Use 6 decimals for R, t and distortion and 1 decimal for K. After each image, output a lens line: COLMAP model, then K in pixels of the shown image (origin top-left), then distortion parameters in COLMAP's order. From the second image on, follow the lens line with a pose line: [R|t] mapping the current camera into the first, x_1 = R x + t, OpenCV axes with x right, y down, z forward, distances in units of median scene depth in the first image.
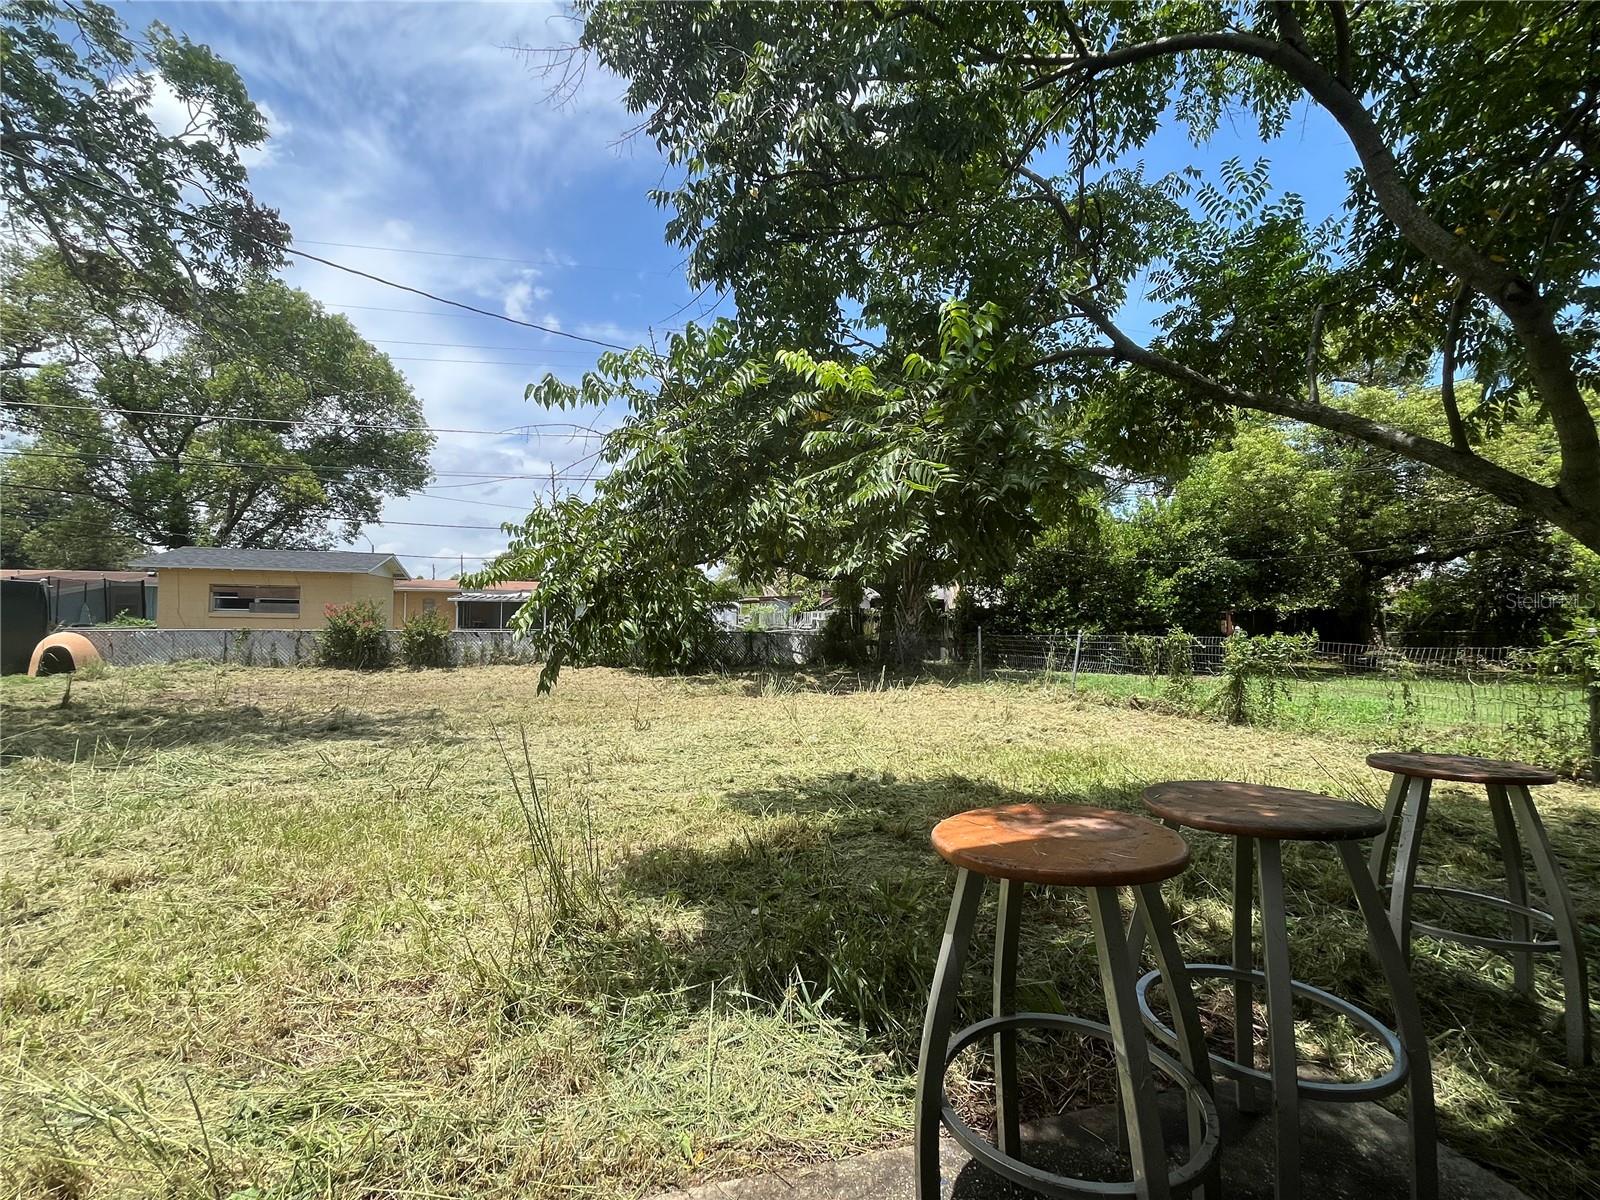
lens RADIAL K [[709.1, 0, 798.8], [0, 709.1, 601.9], [0, 0, 1]] dist [0.000544, -0.000089]
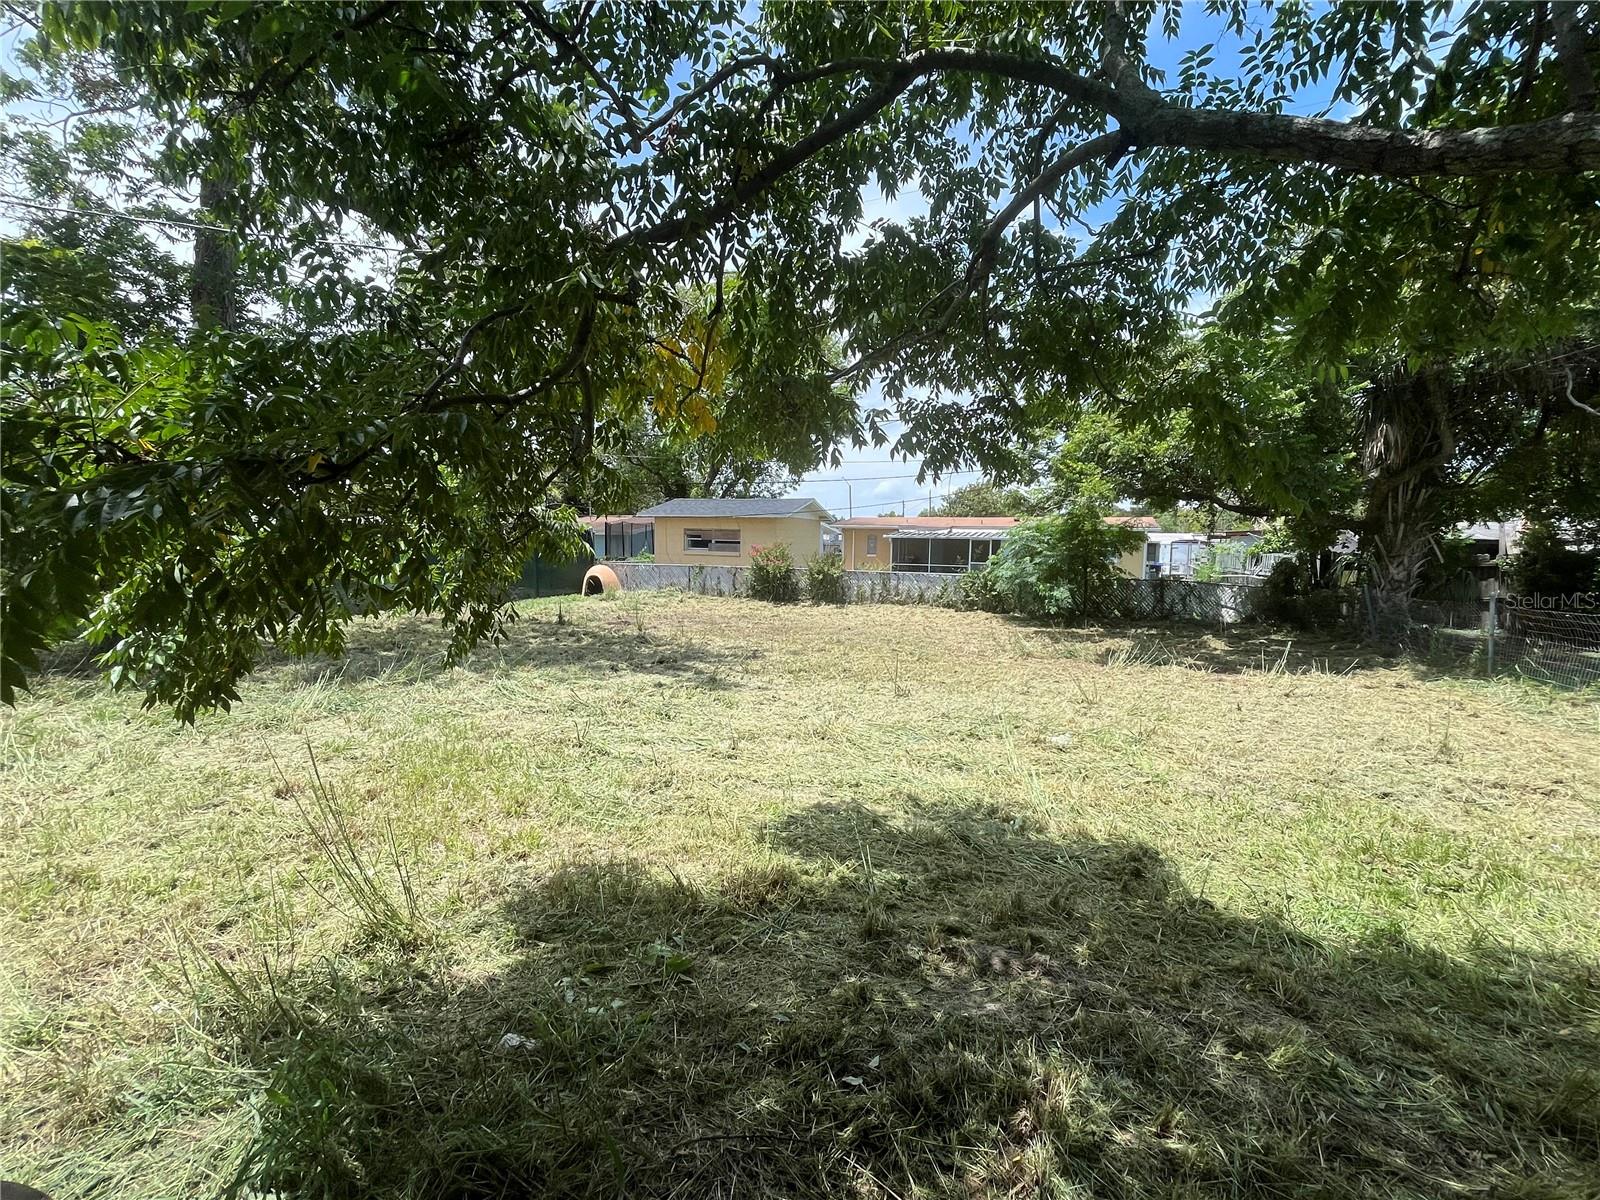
lens RADIAL K [[709.1, 0, 800.1], [0, 709.1, 597.7], [0, 0, 1]] dist [0.000544, -0.000089]
pose [[0.807129, 0.049202, -0.588322, 0.090471], [0.002862, 0.996183, 0.087239, -0.011824], [0.590369, -0.072097, 0.803907, 0.090015]]
